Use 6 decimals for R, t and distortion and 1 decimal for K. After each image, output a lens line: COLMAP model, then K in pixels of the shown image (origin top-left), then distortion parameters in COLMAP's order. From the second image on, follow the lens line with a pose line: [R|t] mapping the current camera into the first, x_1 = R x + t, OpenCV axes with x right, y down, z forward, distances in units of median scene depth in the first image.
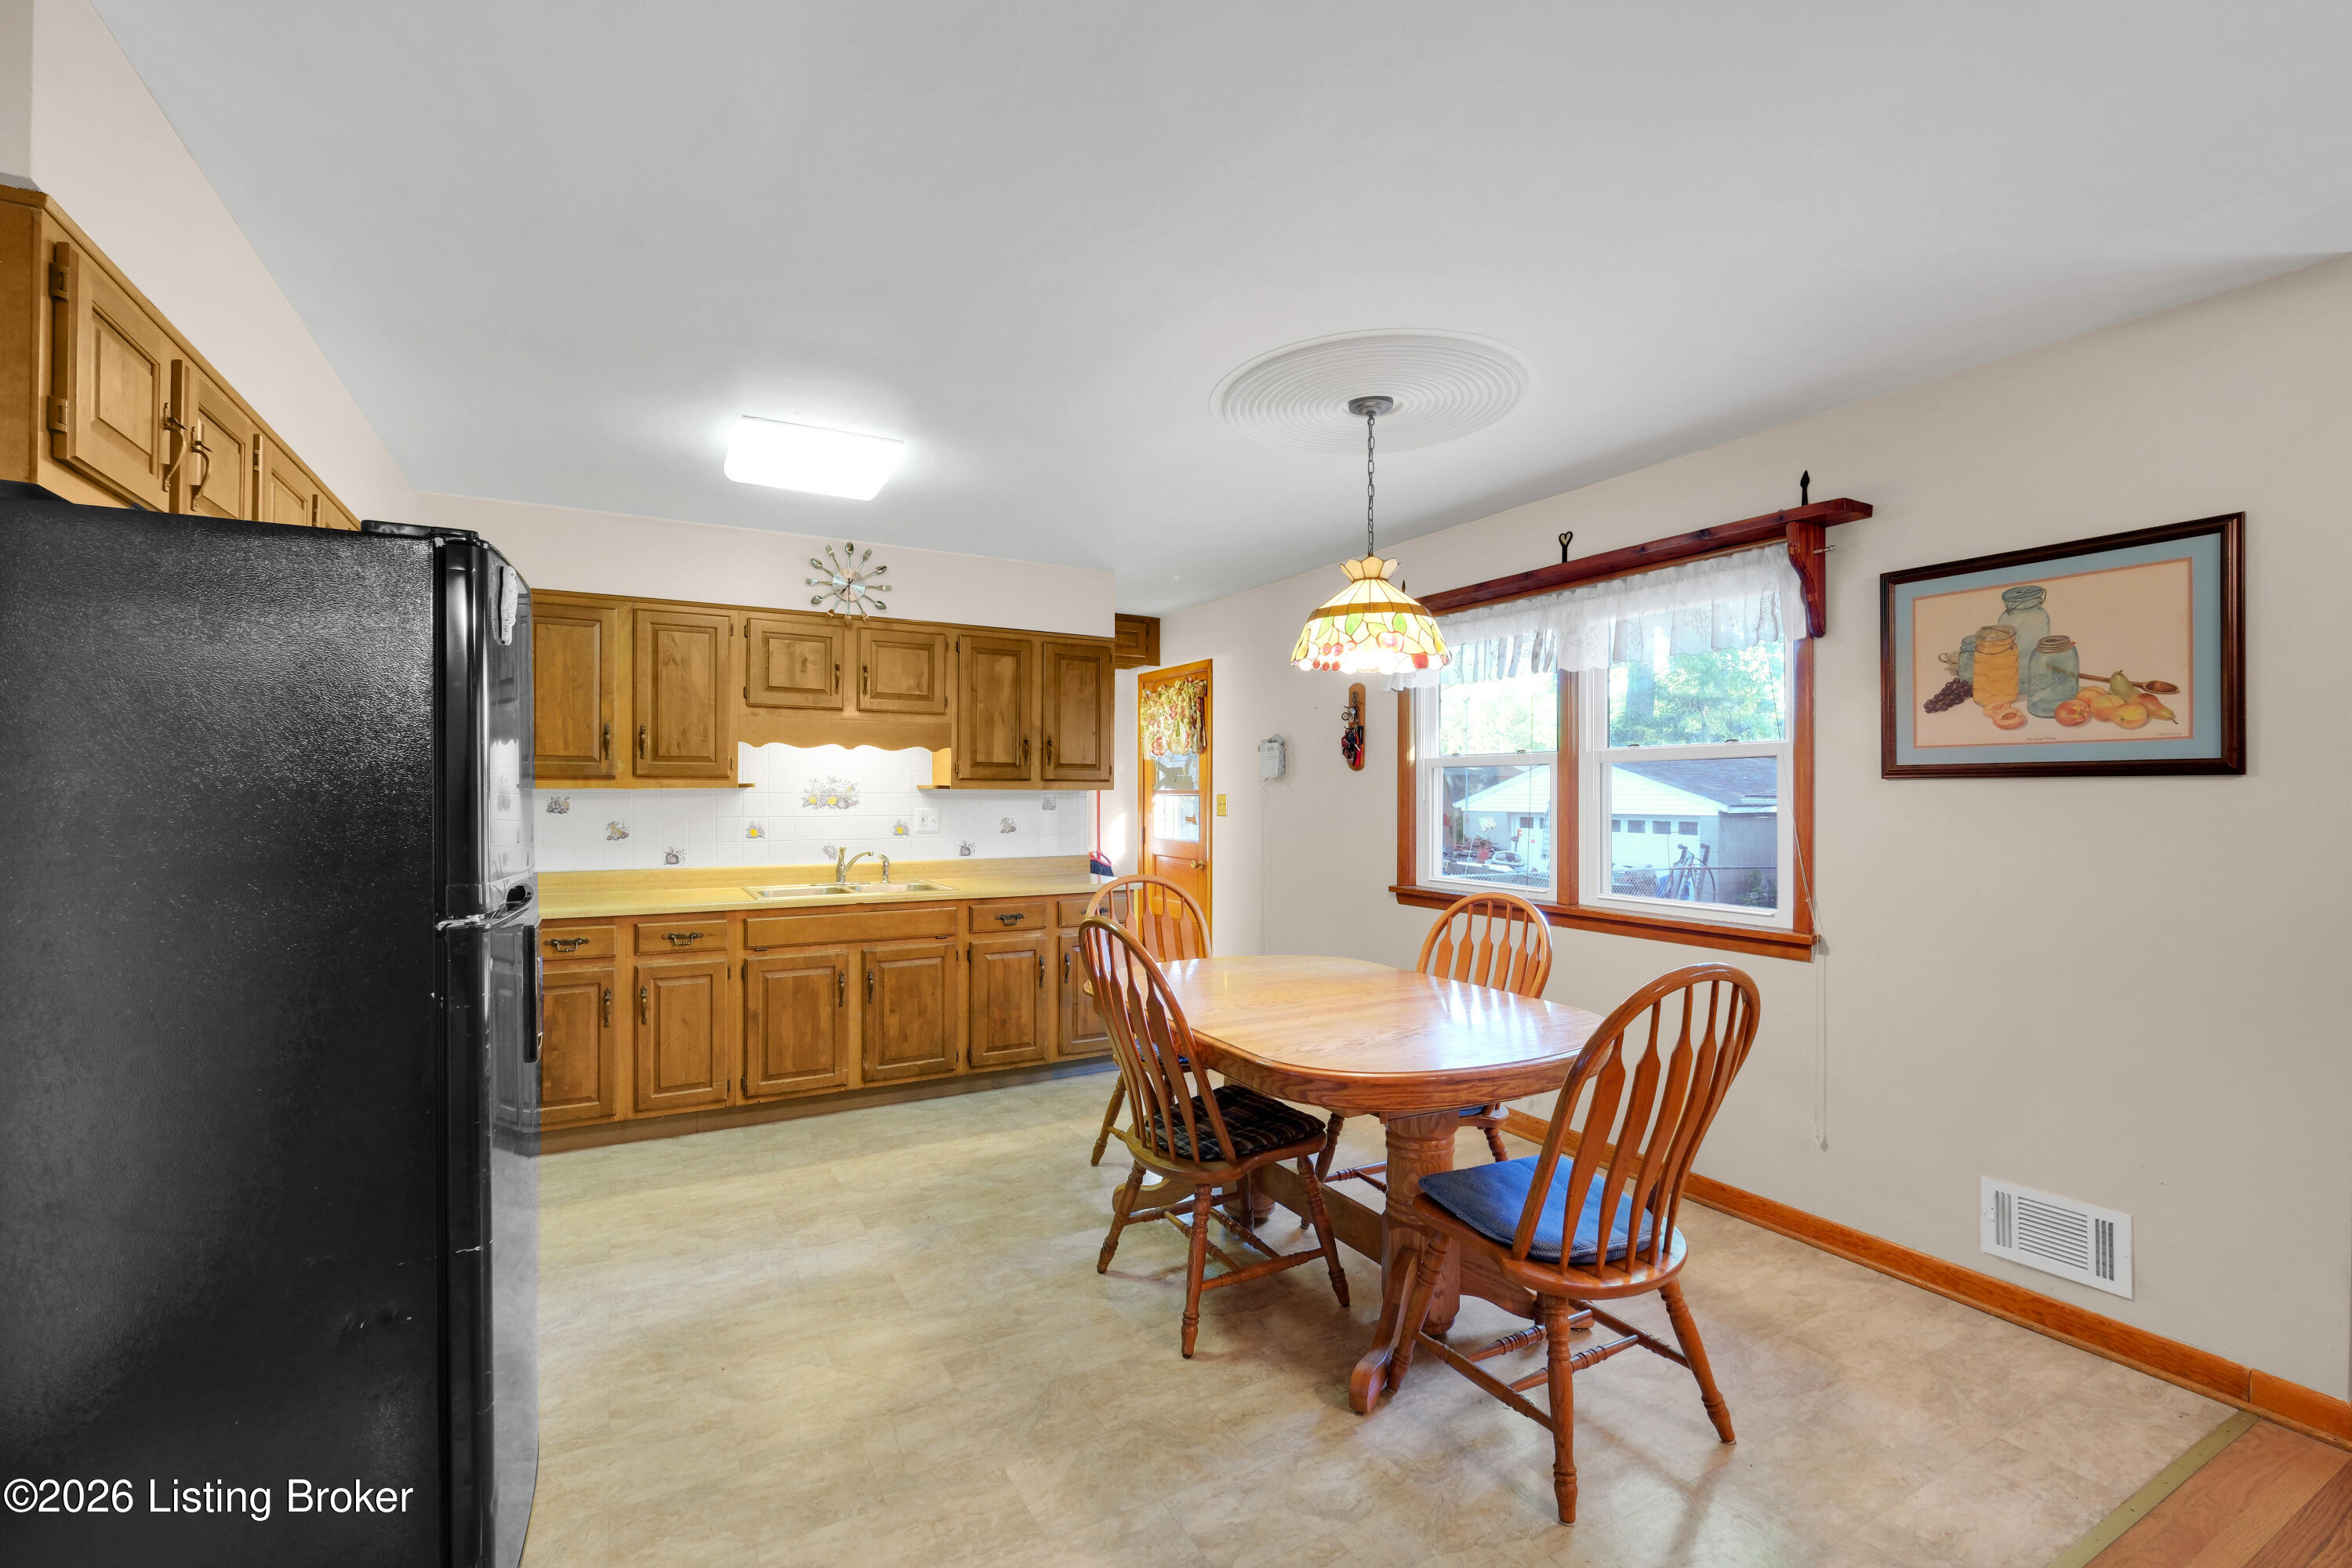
lens RADIAL K [[1018.5, 0, 1174.2], [0, 1018.5, 795.3], [0, 0, 1]] dist [-0.007635, -0.000049]
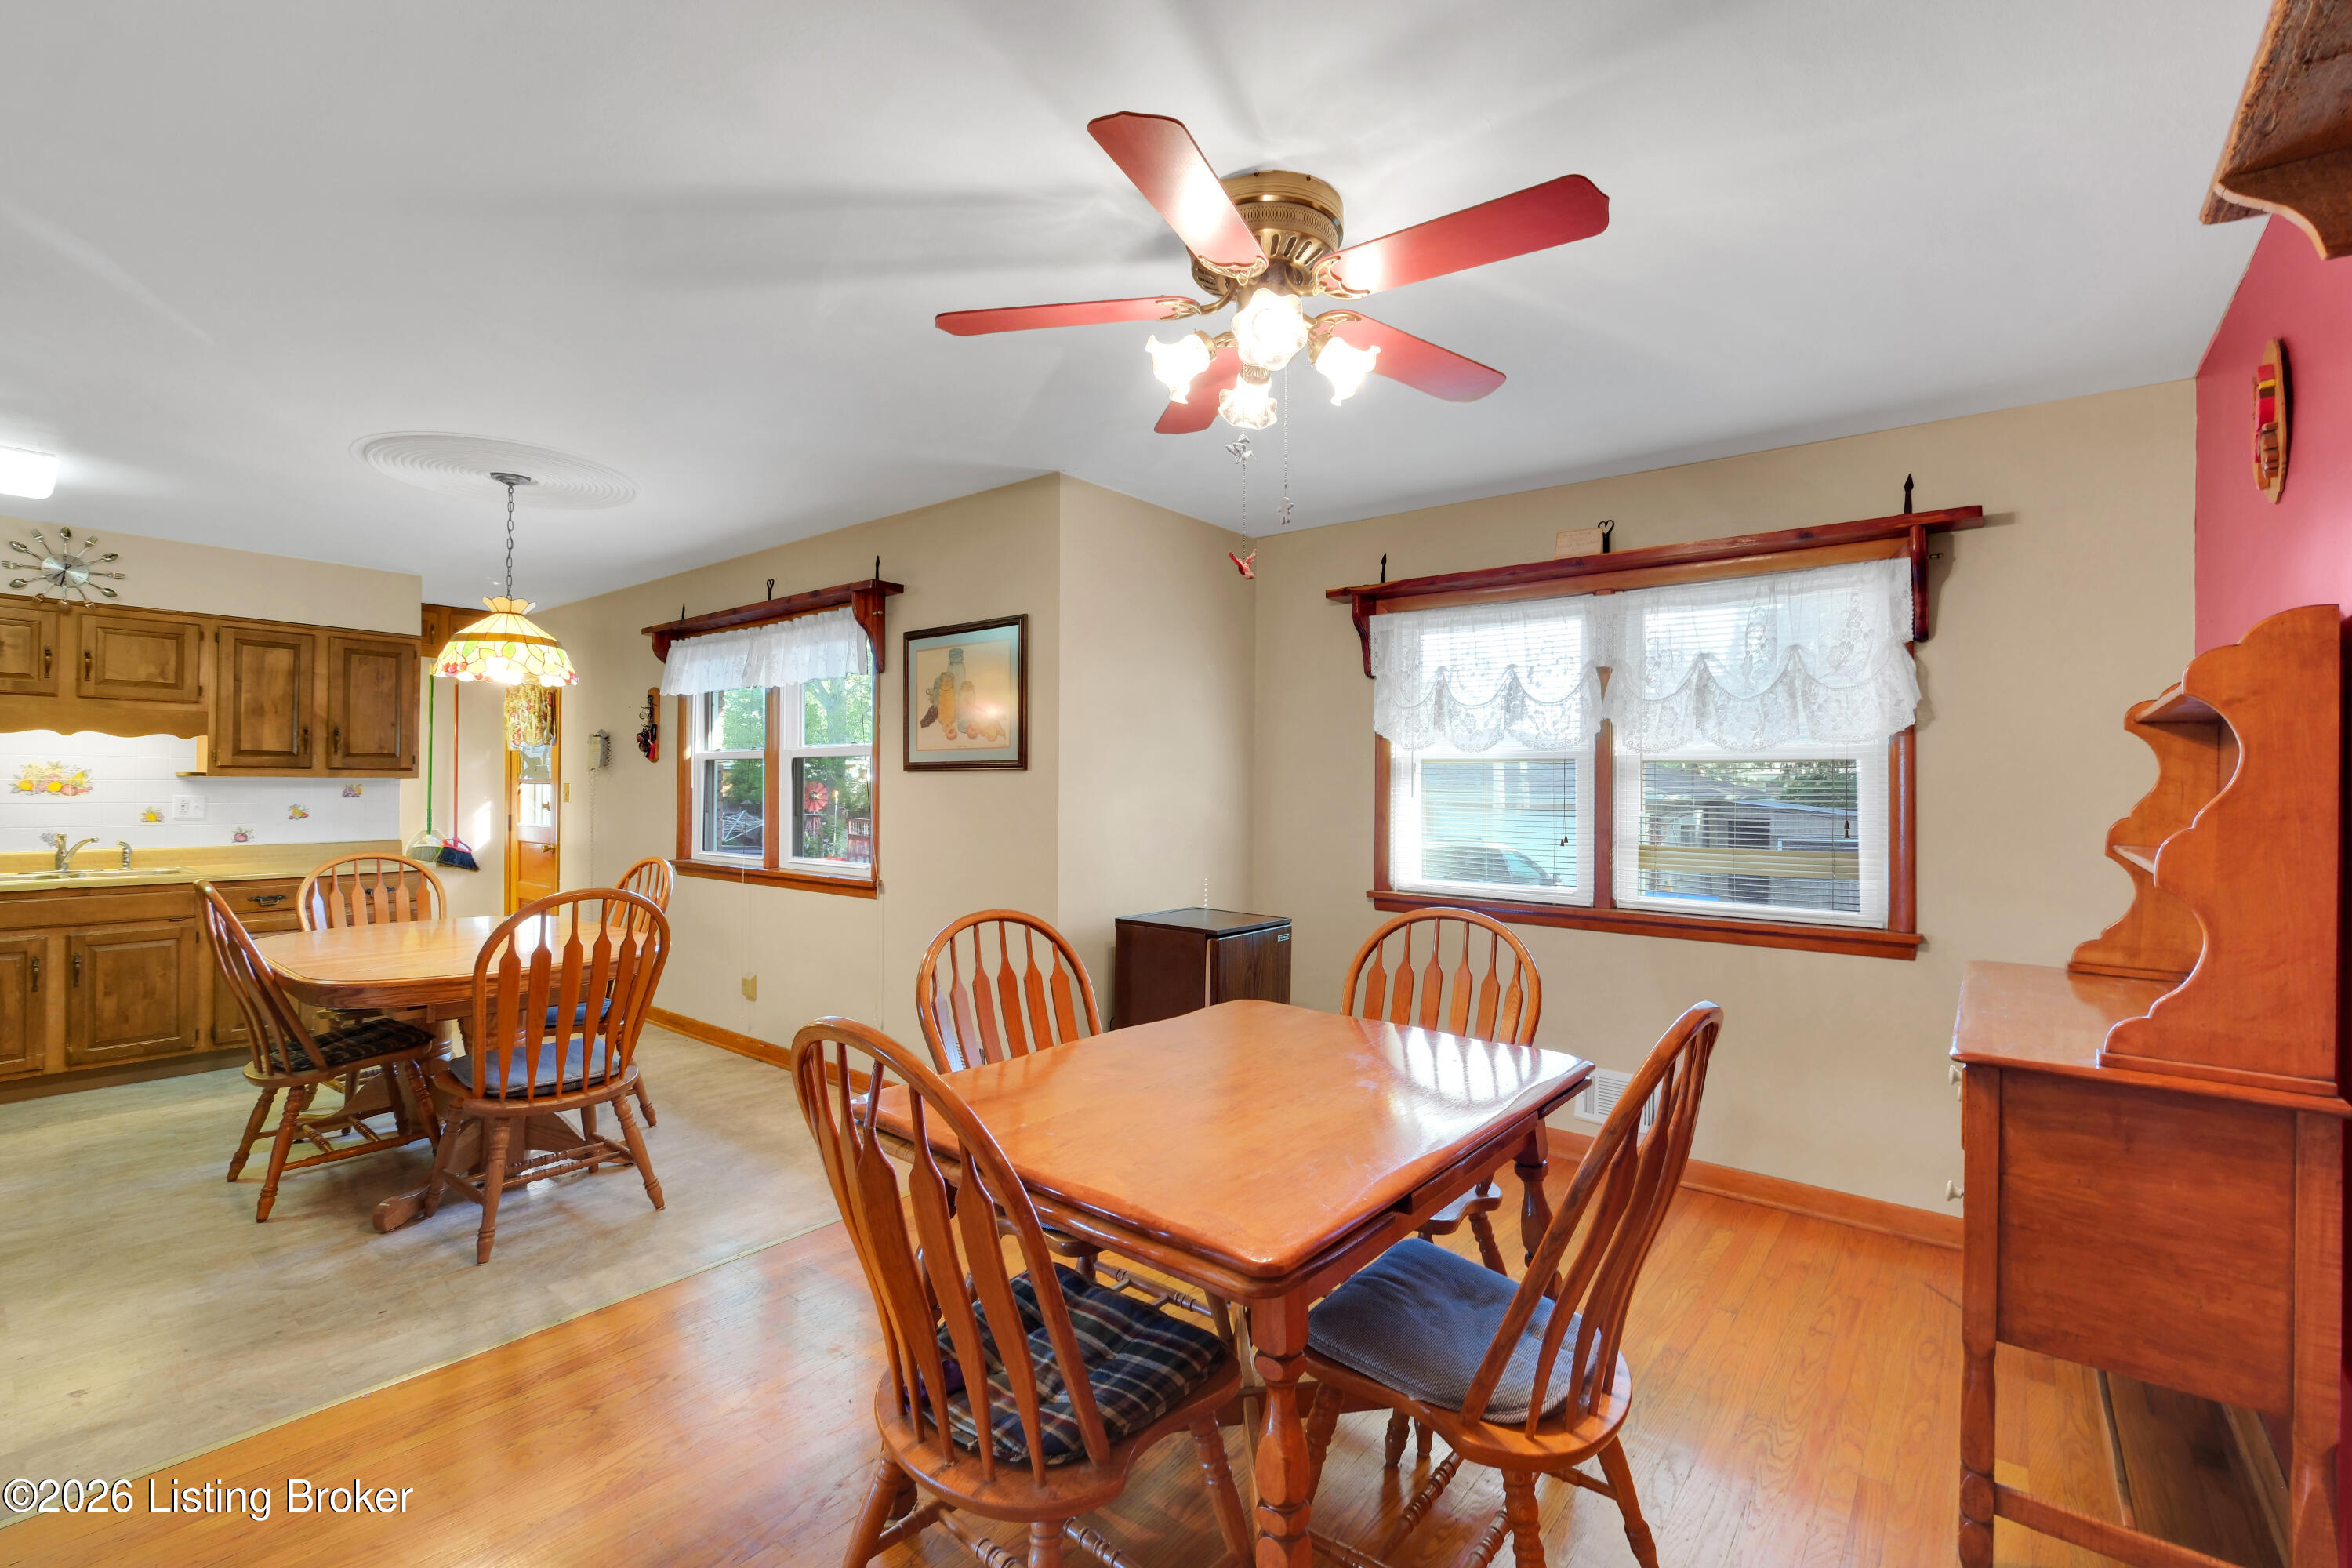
lens RADIAL K [[1024.1, 0, 1170.6], [0, 1024.1, 781.0], [0, 0, 1]] dist [-0.001833, -0.000079]
pose [[0.930699, 0.004862, 0.365753, 0.341686], [-0.002280, 0.999969, -0.007490, 0.004947], [-0.365778, 0.006137, 0.930682, -0.344840]]
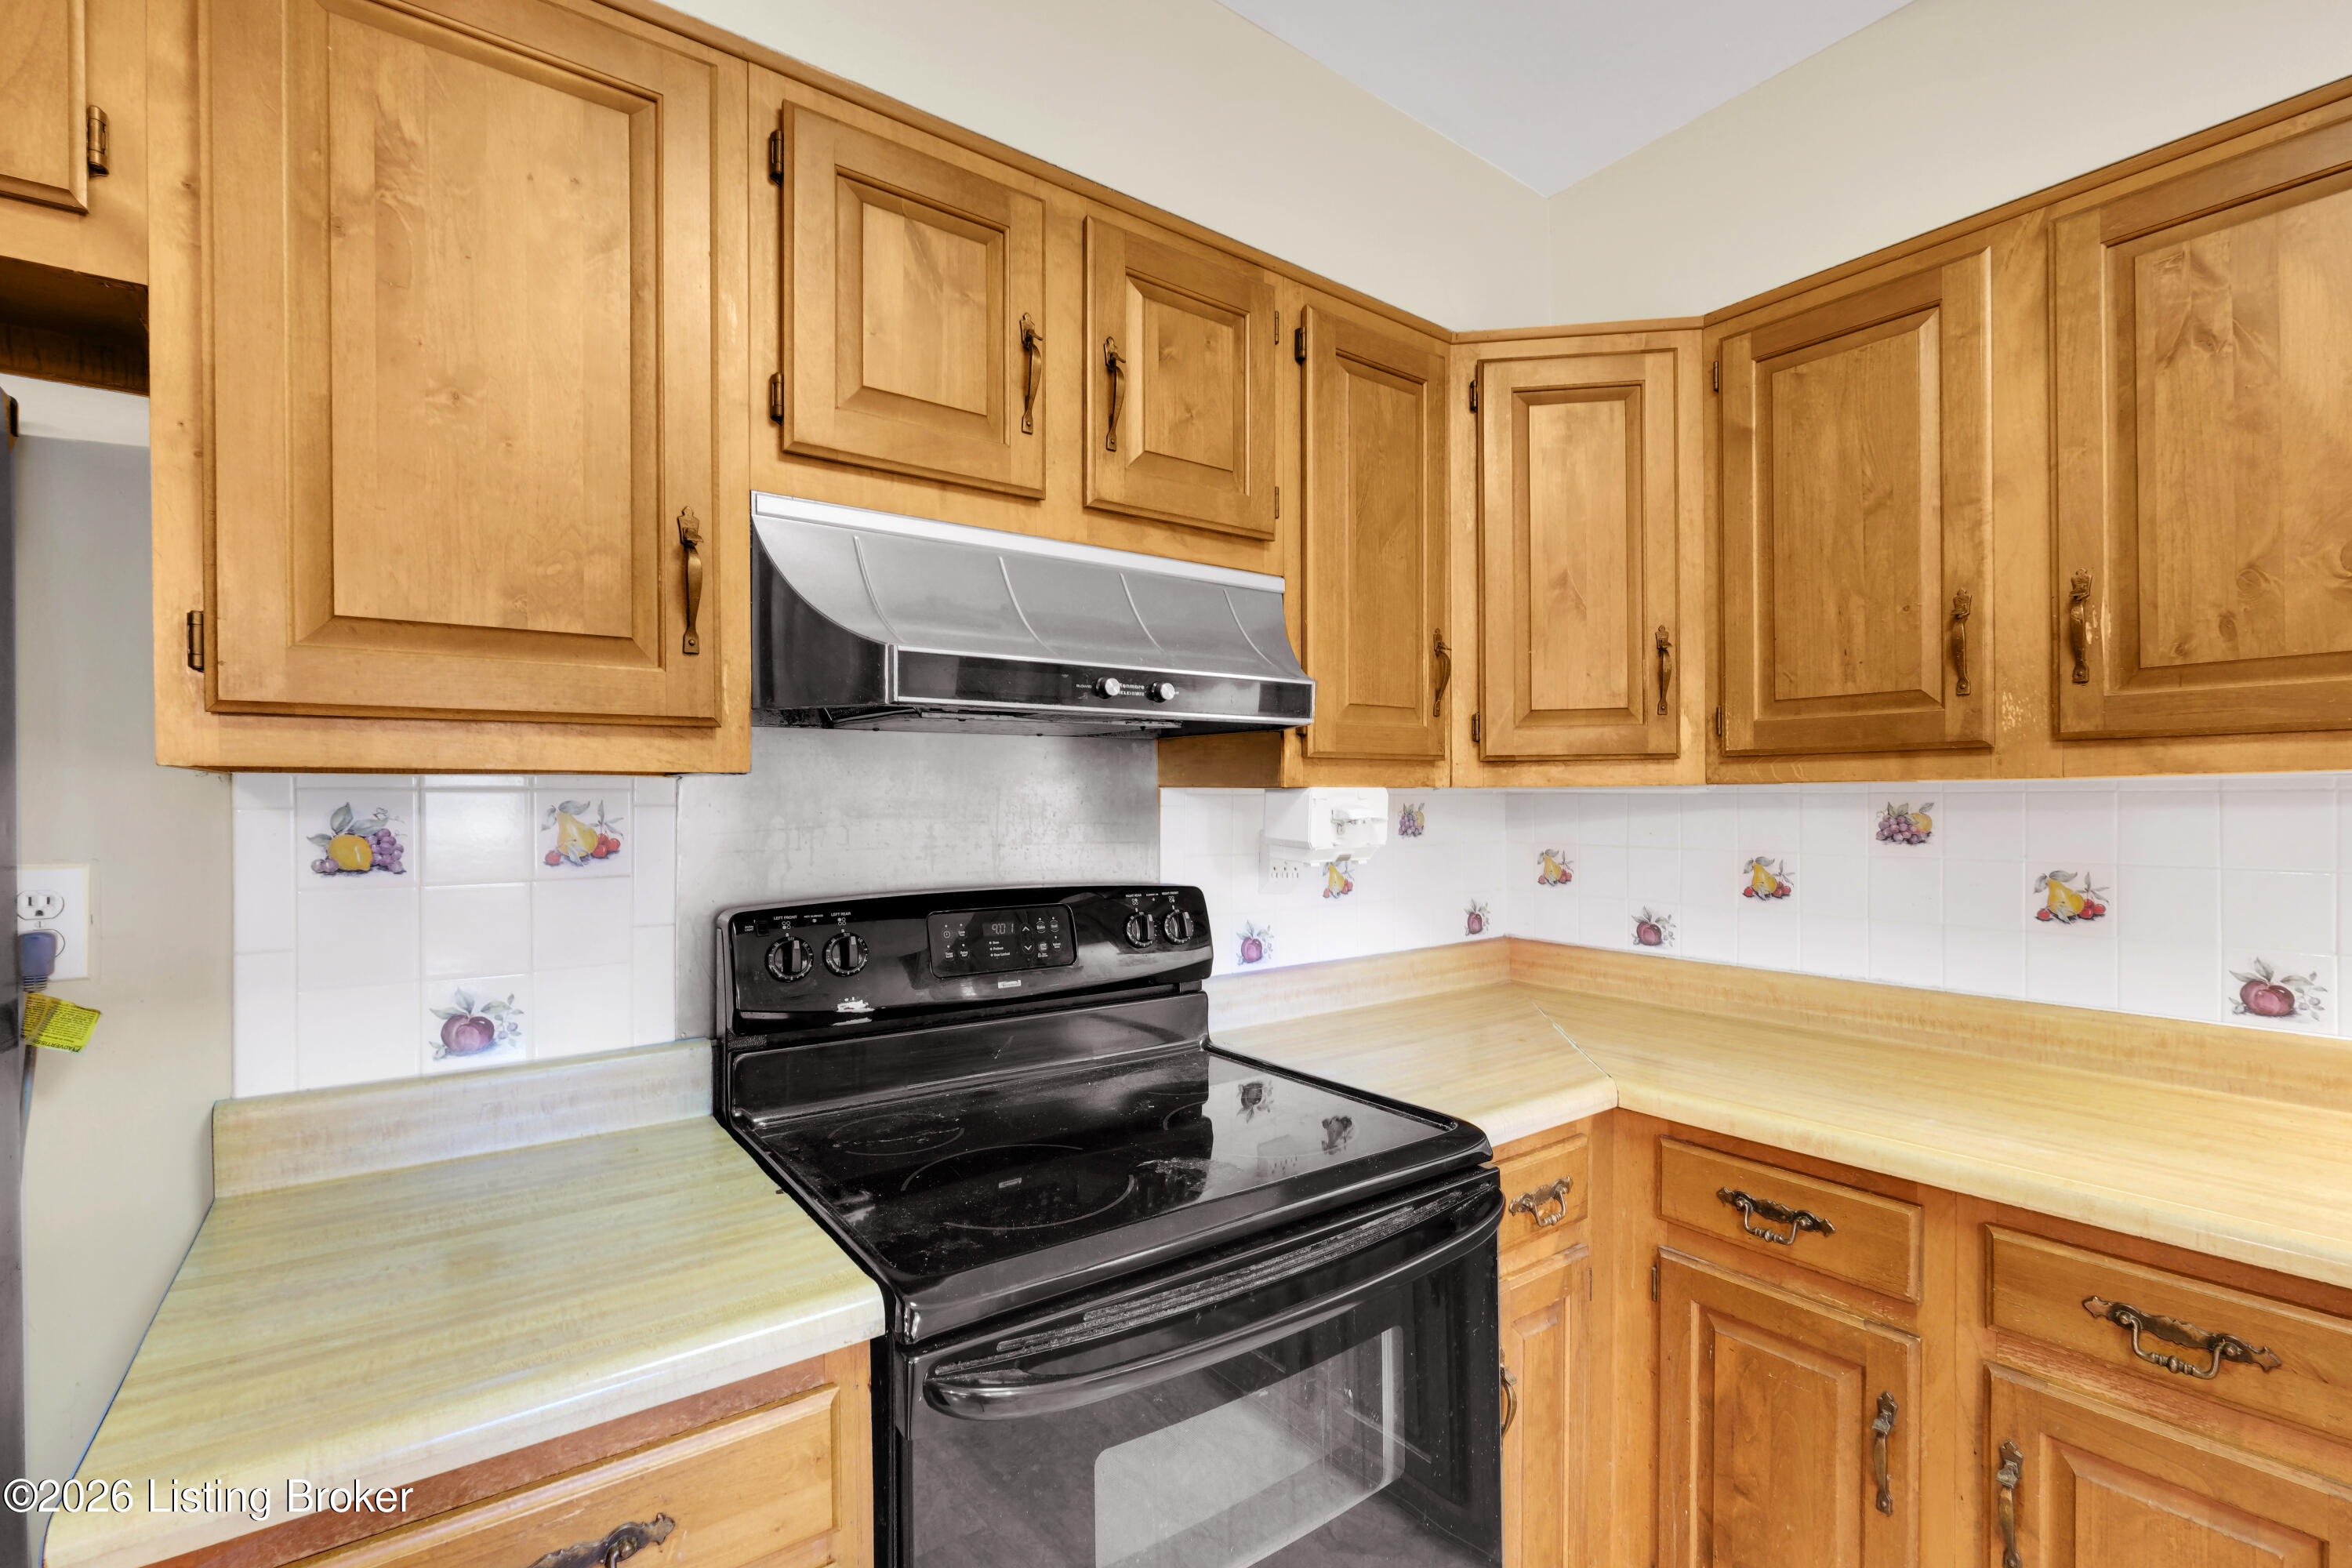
lens RADIAL K [[1024.1, 0, 1170.6], [0, 1024.1, 781.0], [0, 0, 1]] dist [-0.001833, -0.000079]
pose [[0.132051, -0.015012, -0.991129, -0.239373], [0.001086, 0.999887, -0.015000, -0.001436], [0.991242, 0.000904, 0.132052, 0.656085]]
